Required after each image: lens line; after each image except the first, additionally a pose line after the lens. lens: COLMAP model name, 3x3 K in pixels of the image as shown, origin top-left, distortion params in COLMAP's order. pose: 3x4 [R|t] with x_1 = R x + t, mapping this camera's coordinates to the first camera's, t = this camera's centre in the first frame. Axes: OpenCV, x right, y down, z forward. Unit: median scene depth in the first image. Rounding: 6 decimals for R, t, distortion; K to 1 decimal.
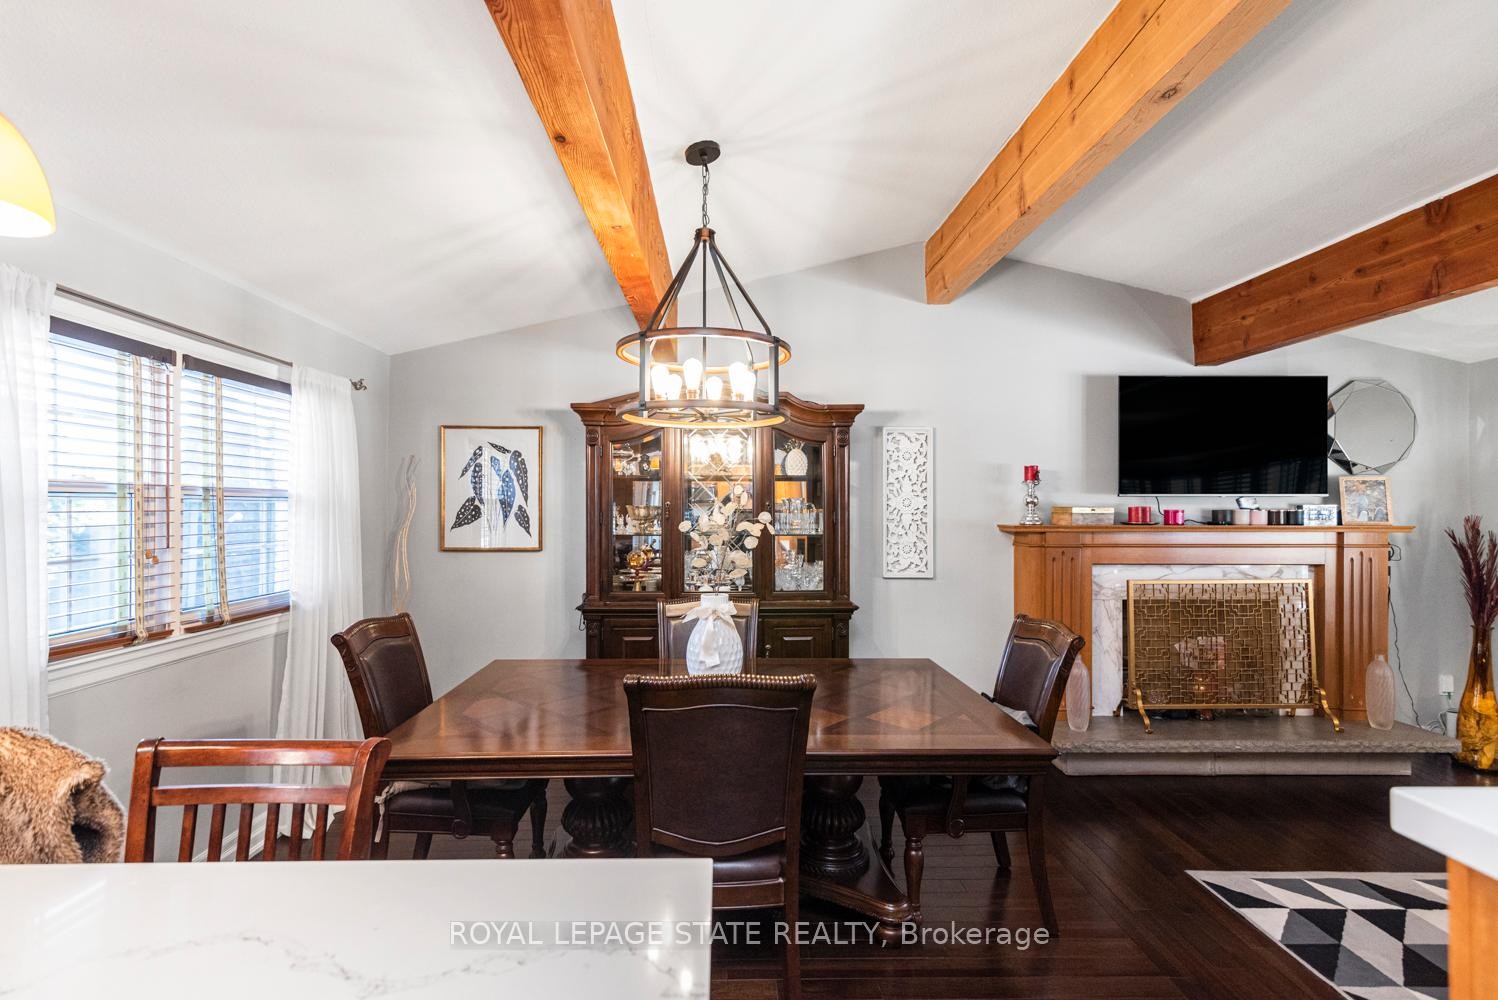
lens RADIAL K [[702.8, 0, 741.9], [0, 702.8, 506.8], [0, 0, 1]] dist [0.001724, -0.000517]
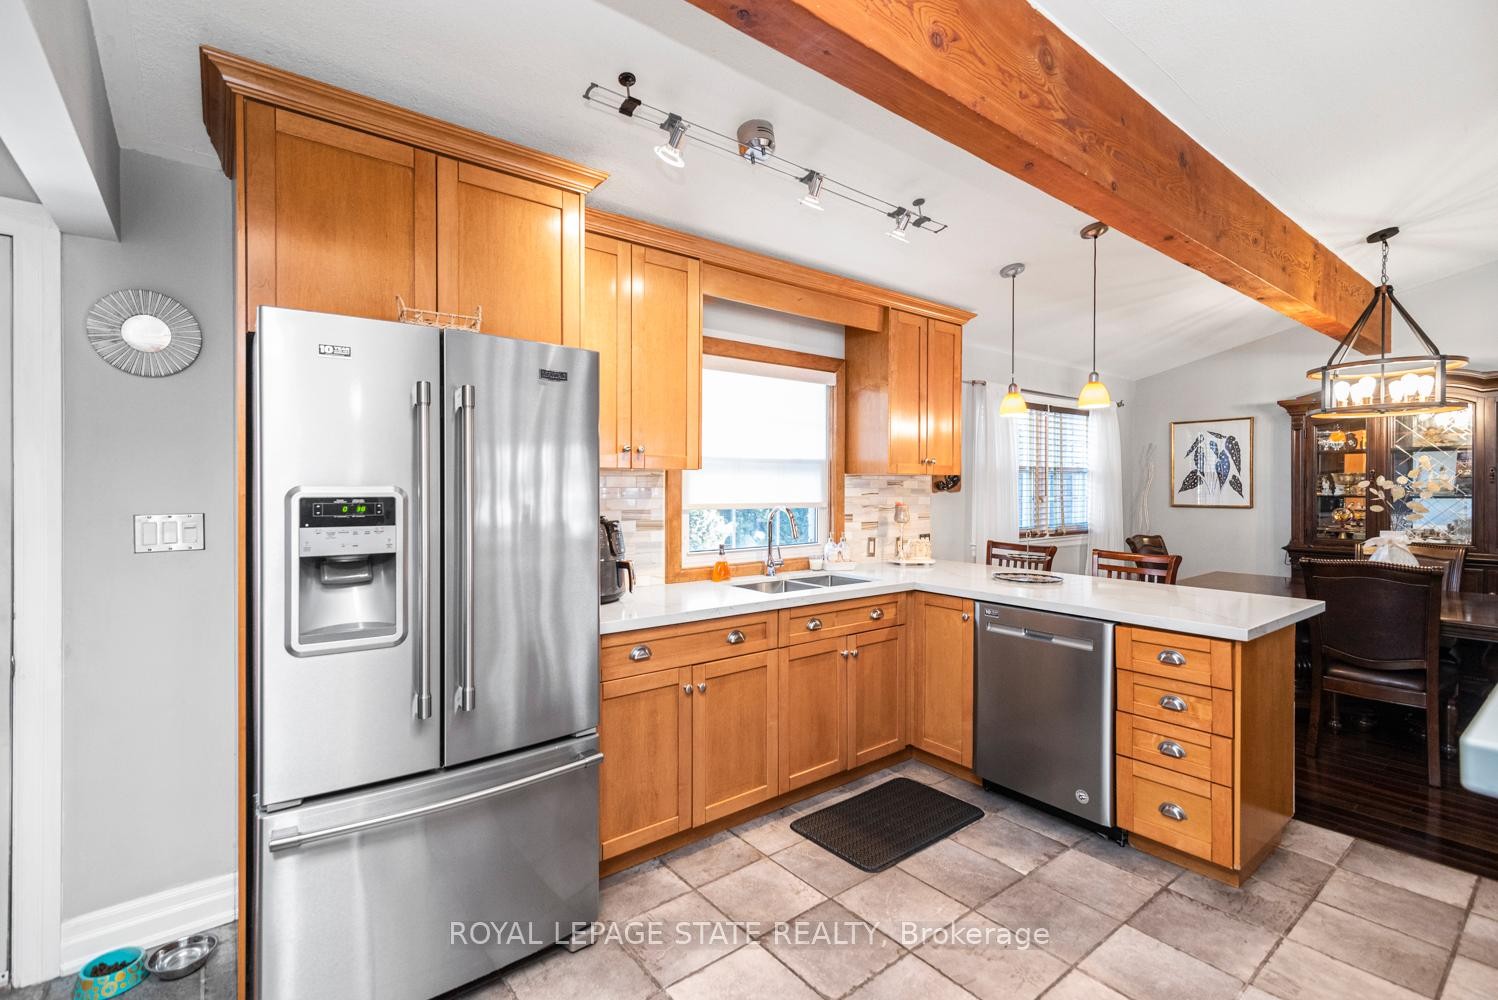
lens RADIAL K [[676.3, 0, 739.2], [0, 676.3, 495.3], [0, 0, 1]] dist [-0.001193, 0.001439]
pose [[0.598675, 0.005187, -0.800976, 0.235498], [0.007576, 0.999898, 0.012137, 0.019636], [0.800957, -0.013334, 0.598574, -0.810164]]
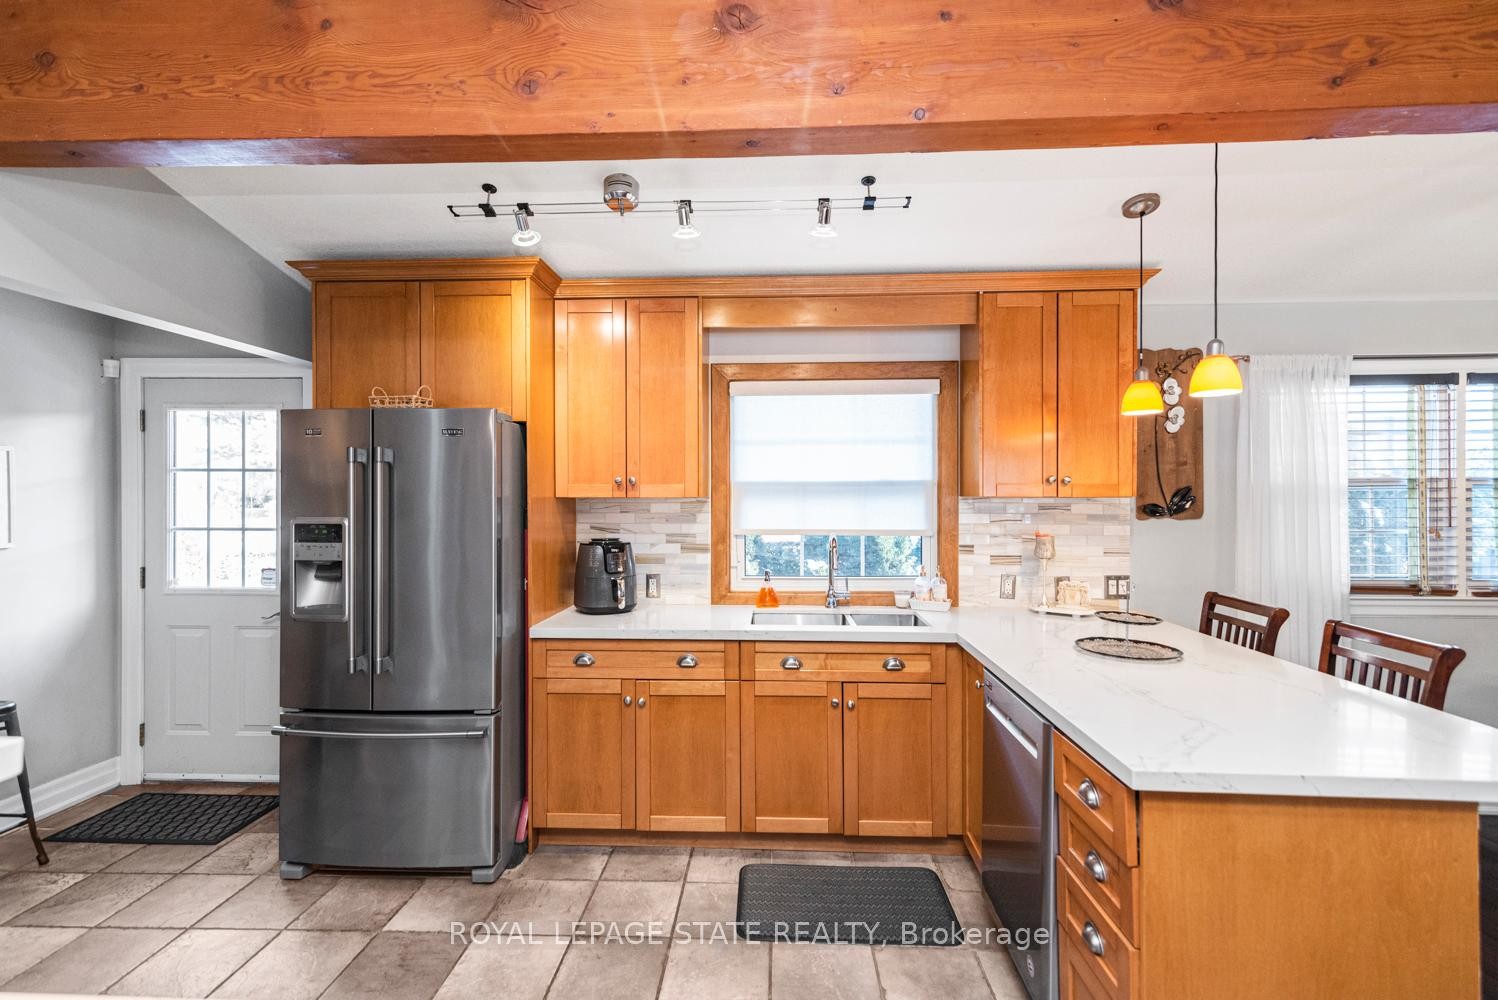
lens RADIAL K [[676.3, 0, 734.8], [0, 676.3, 503.8], [0, 0, 1]] dist [-0.001193, 0.001439]
pose [[-0.074947, 0.000919, -0.997187, 0.420369], [0.007547, 0.999971, 0.000355, 0.004896], [0.997159, -0.007499, -0.074952, -0.178464]]
